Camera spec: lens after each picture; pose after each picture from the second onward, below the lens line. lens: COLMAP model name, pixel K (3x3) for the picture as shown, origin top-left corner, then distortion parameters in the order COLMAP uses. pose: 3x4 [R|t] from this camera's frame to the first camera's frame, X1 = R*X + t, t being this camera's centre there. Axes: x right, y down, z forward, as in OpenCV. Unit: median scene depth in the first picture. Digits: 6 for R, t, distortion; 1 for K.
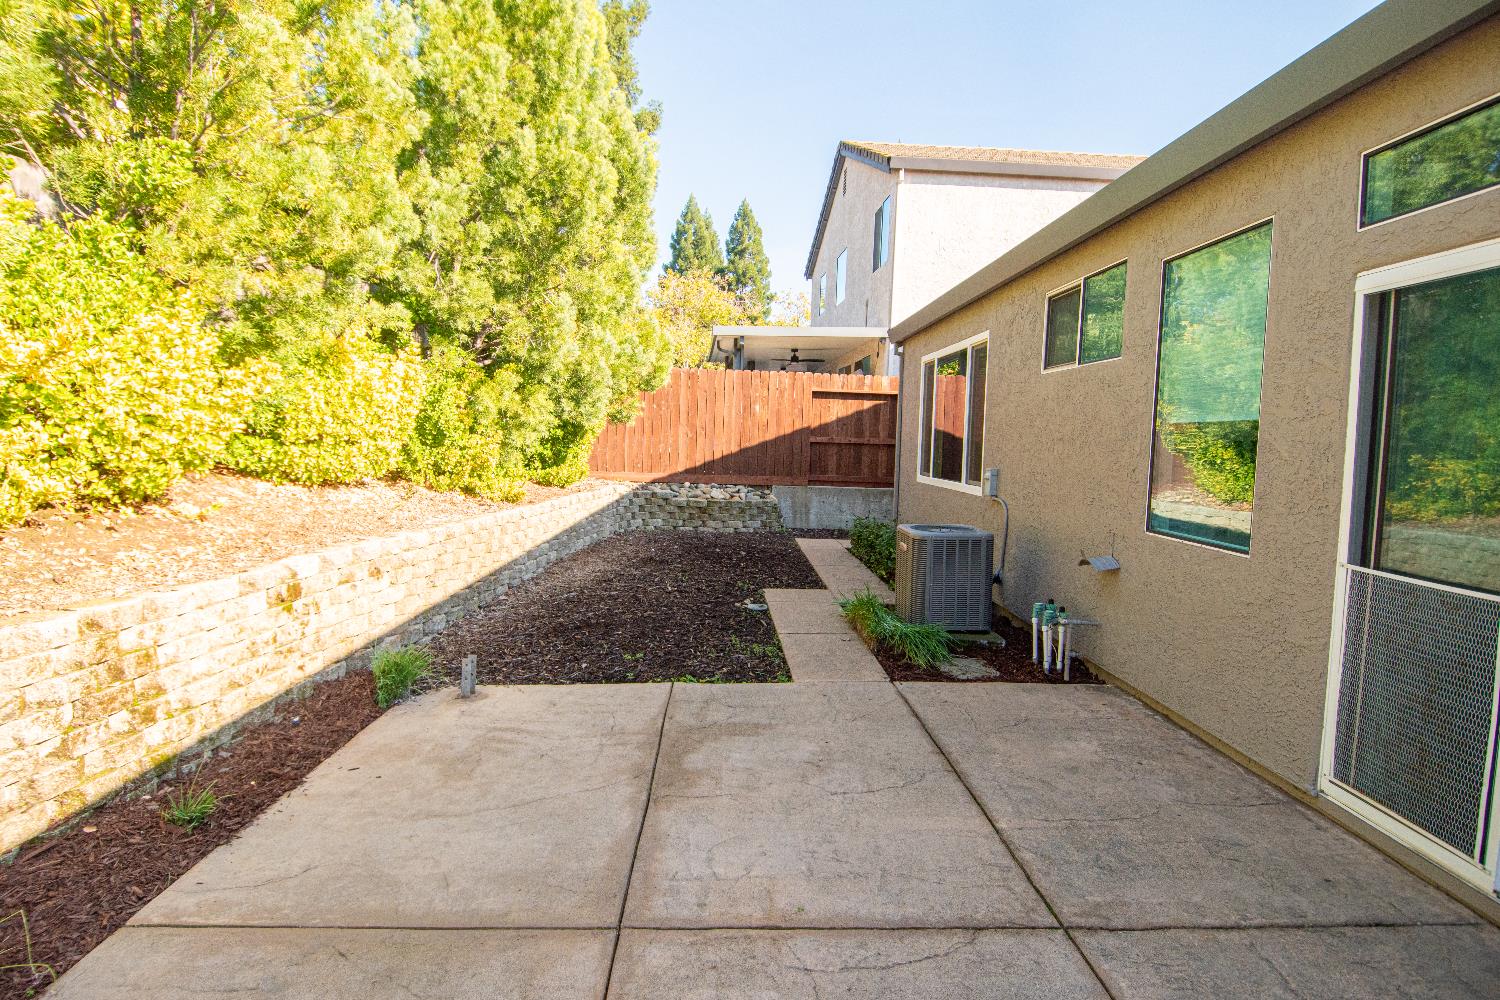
lens RADIAL K [[774.5, 0, 737.9], [0, 774.5, 492.4], [0, 0, 1]] dist [0.050418, -0.055228]
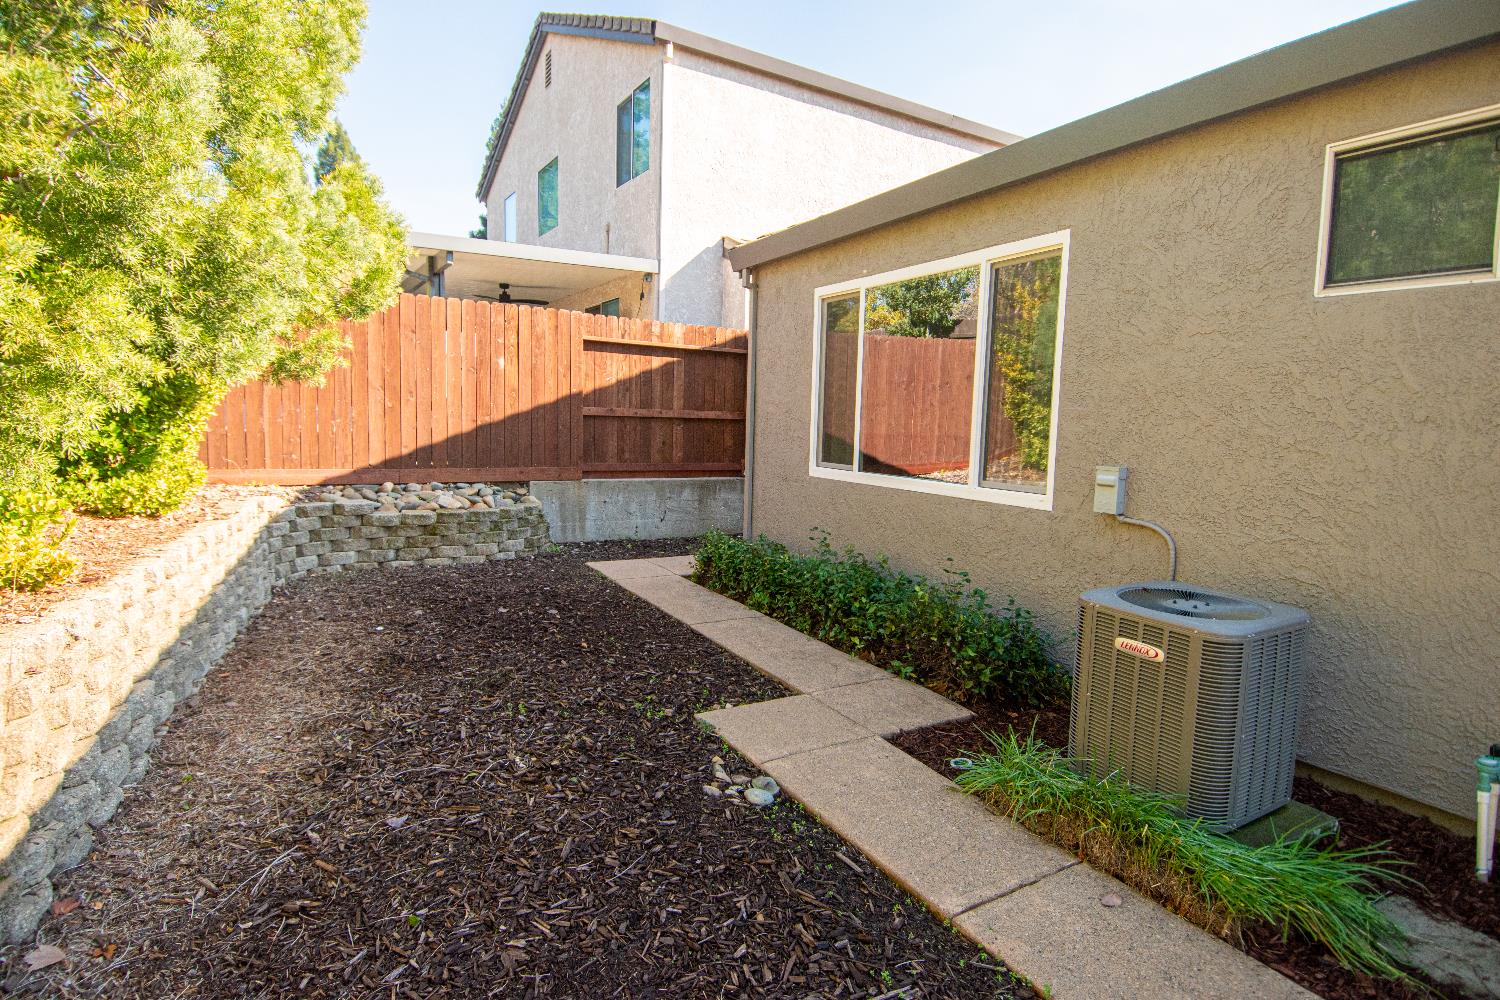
lens RADIAL K [[774.5, 0, 737.9], [0, 774.5, 492.4], [0, 0, 1]] dist [0.050418, -0.055228]
pose [[0.886881, -0.049163, 0.459375, -0.110146], [0.030225, 0.998366, 0.048493, -0.028216], [-0.461009, -0.029123, 0.886918, 0.356693]]
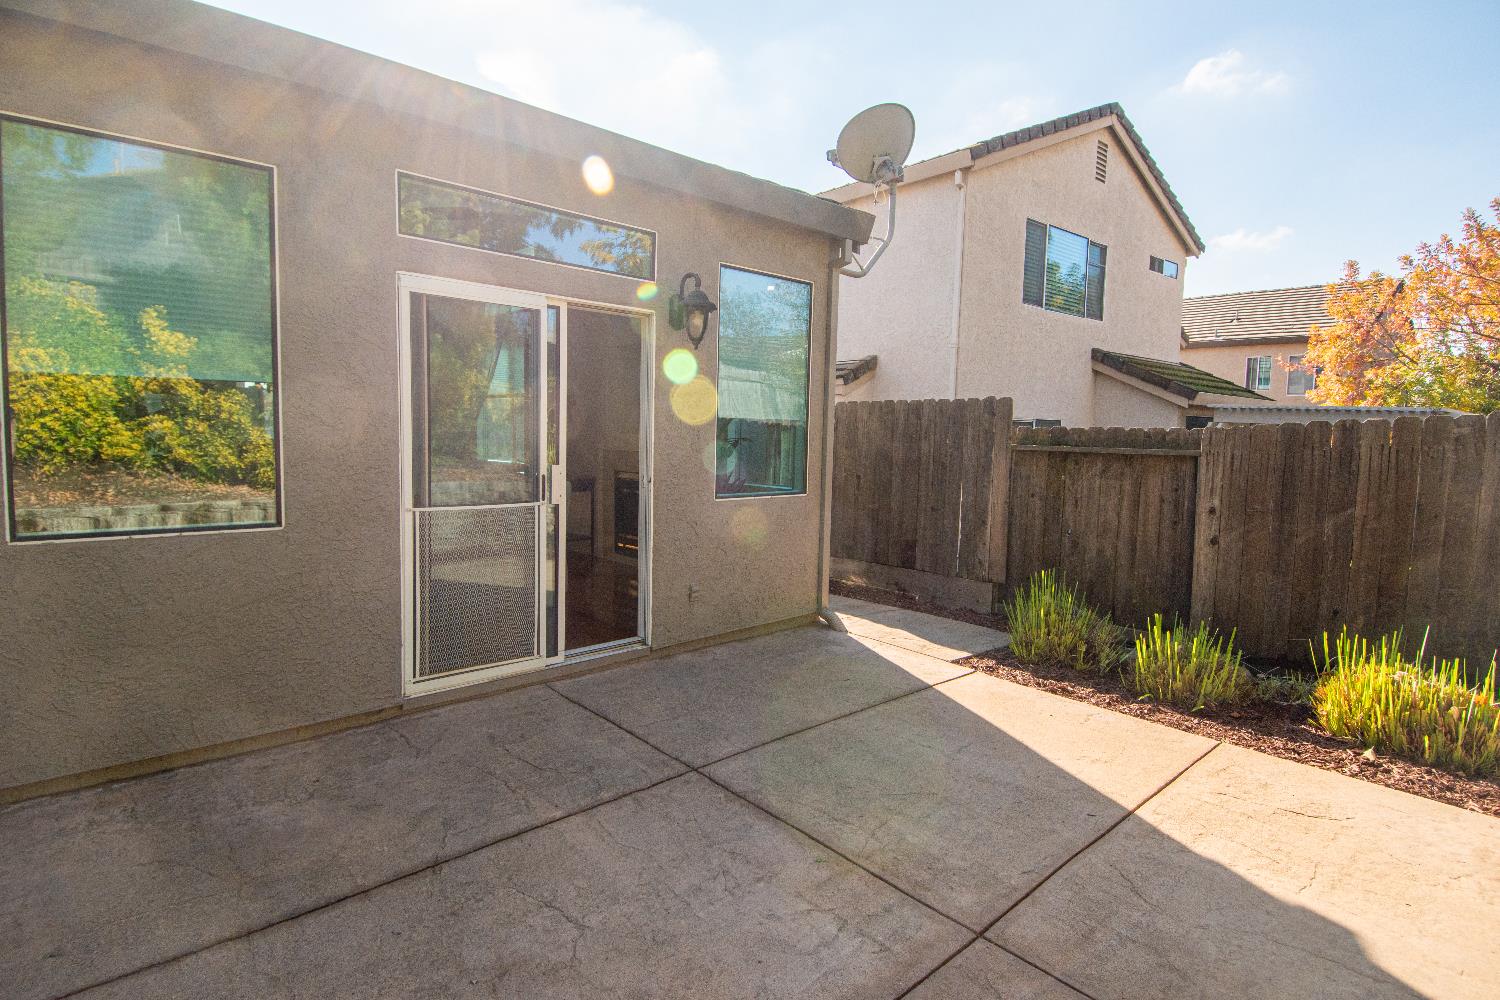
lens RADIAL K [[774.5, 0, 737.9], [0, 774.5, 492.4], [0, 0, 1]] dist [0.050418, -0.055228]
pose [[-0.658246, -0.102454, 0.745799, -0.348919], [0.015122, 0.988696, 0.149168, -0.079261], [-0.752651, 0.109467, -0.649256, 1.003346]]
